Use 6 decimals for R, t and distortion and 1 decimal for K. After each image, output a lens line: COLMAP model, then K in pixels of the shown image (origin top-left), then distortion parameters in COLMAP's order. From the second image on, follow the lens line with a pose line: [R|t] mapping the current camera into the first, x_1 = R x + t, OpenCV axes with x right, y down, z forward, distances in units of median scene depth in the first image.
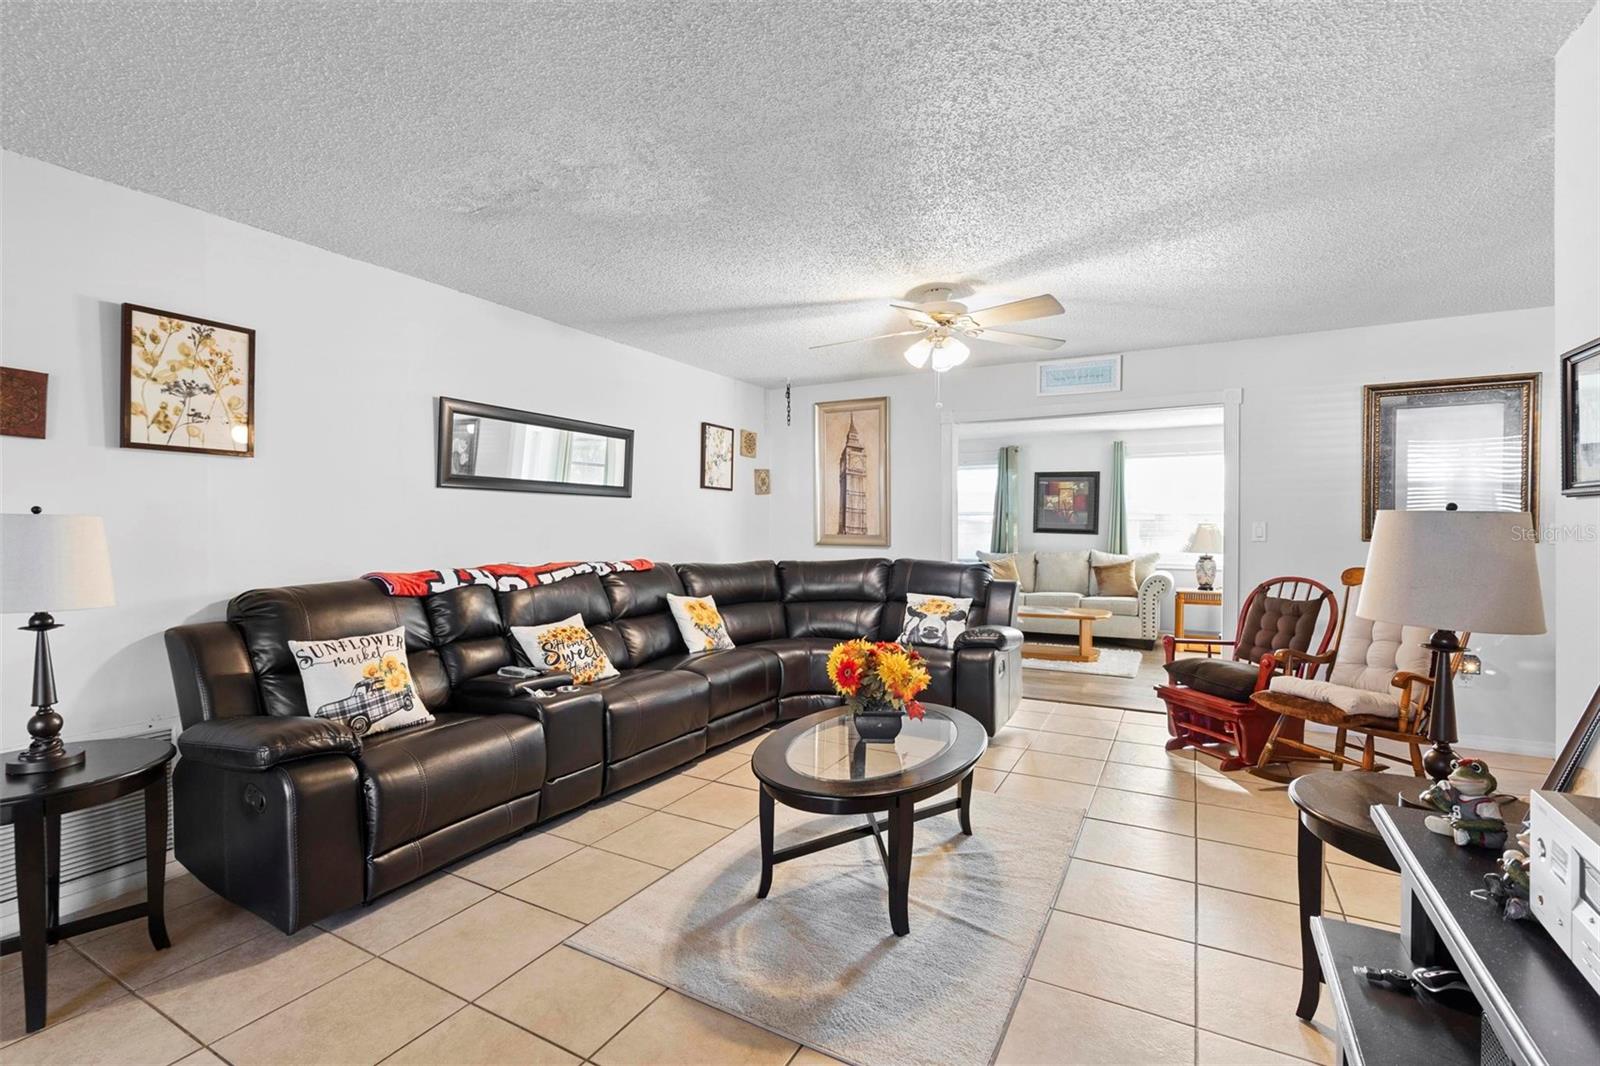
lens RADIAL K [[721.3, 0, 794.4], [0, 721.3, 528.3], [0, 0, 1]] dist [-0.011252, 0.003870]
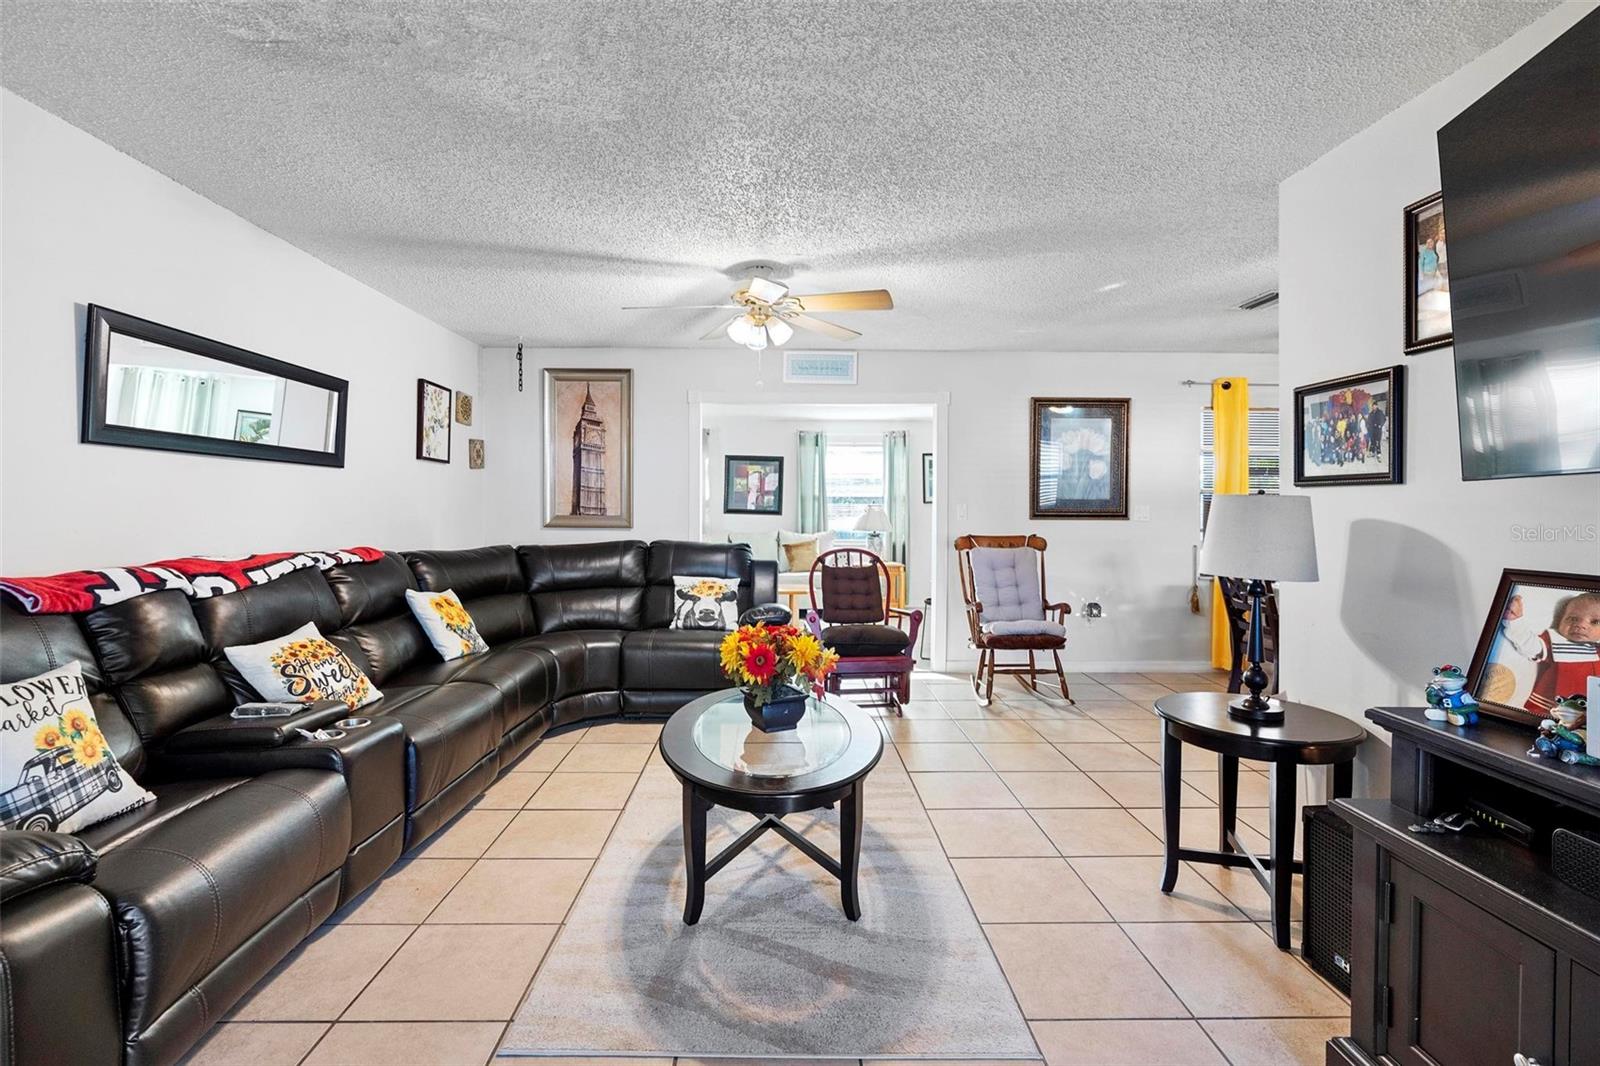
lens RADIAL K [[729.1, 0, 791.1], [0, 729.1, 510.4], [0, 0, 1]] dist [-0.002455, 0.000296]
pose [[0.865849, 0.000867, 0.500305, -0.252304], [-0.001243, 0.999999, 0.000419, 0.002558], [-0.500304, -0.000984, 0.865849, 0.105389]]
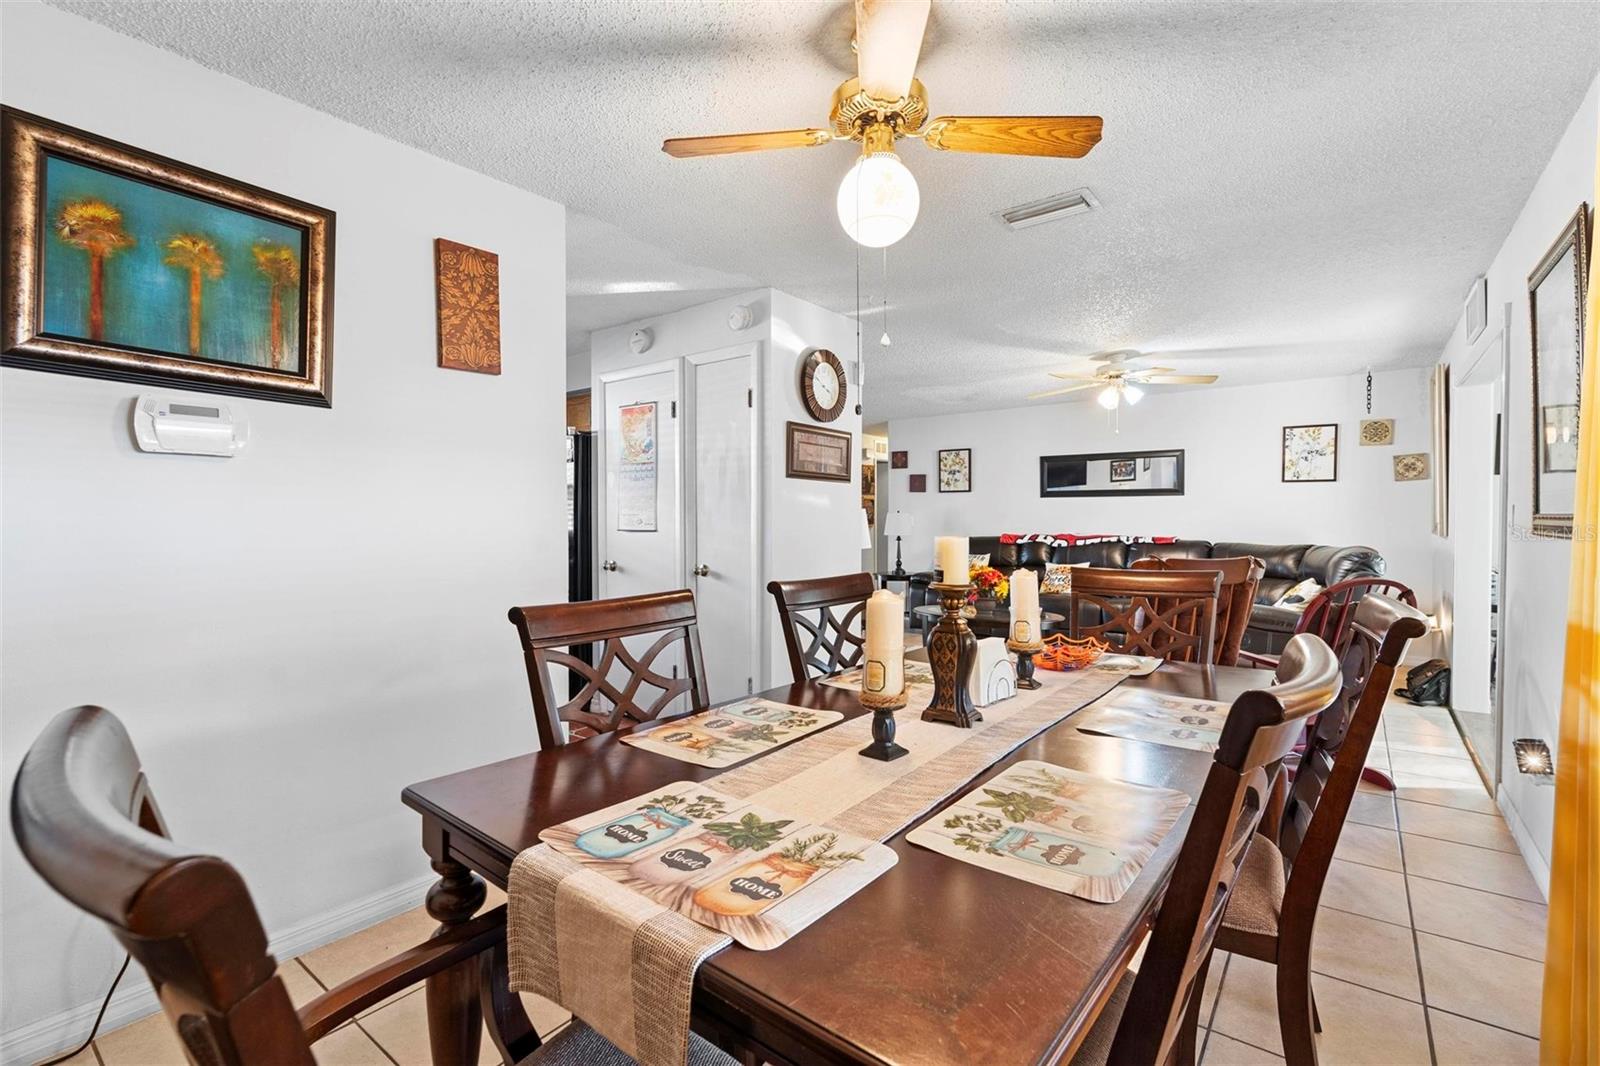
lens RADIAL K [[721.3, 0, 794.4], [0, 721.3, 528.3], [0, 0, 1]] dist [-0.011252, 0.003870]
pose [[-0.155335, 0.011434, -0.987796, 1.677701], [-0.002905, 0.999923, 0.012031, 0.011897], [0.987858, 0.004738, -0.155290, 0.555800]]
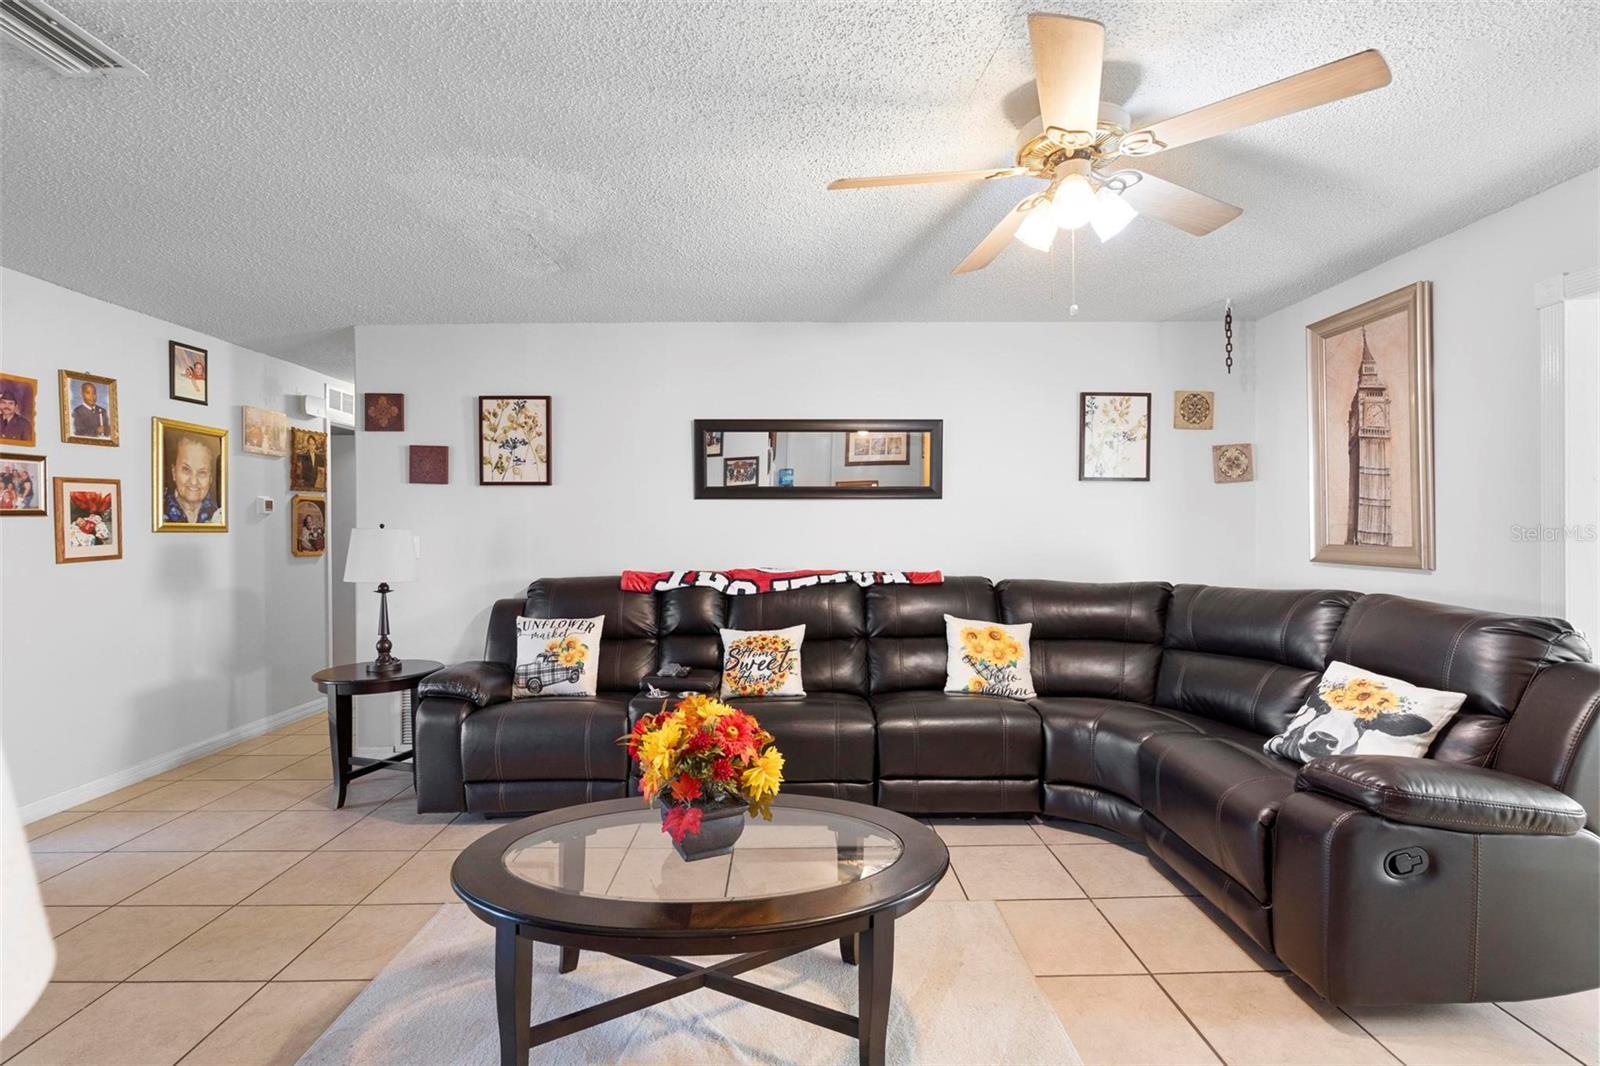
lens RADIAL K [[721.3, 0, 794.4], [0, 721.3, 528.3], [0, 0, 1]] dist [-0.011252, 0.003870]
pose [[0.494272, -0.004719, -0.869295, 0.539223], [0.002080, 0.999989, -0.004246, -0.005041], [0.869305, 0.000291, 0.494276, 0.530677]]
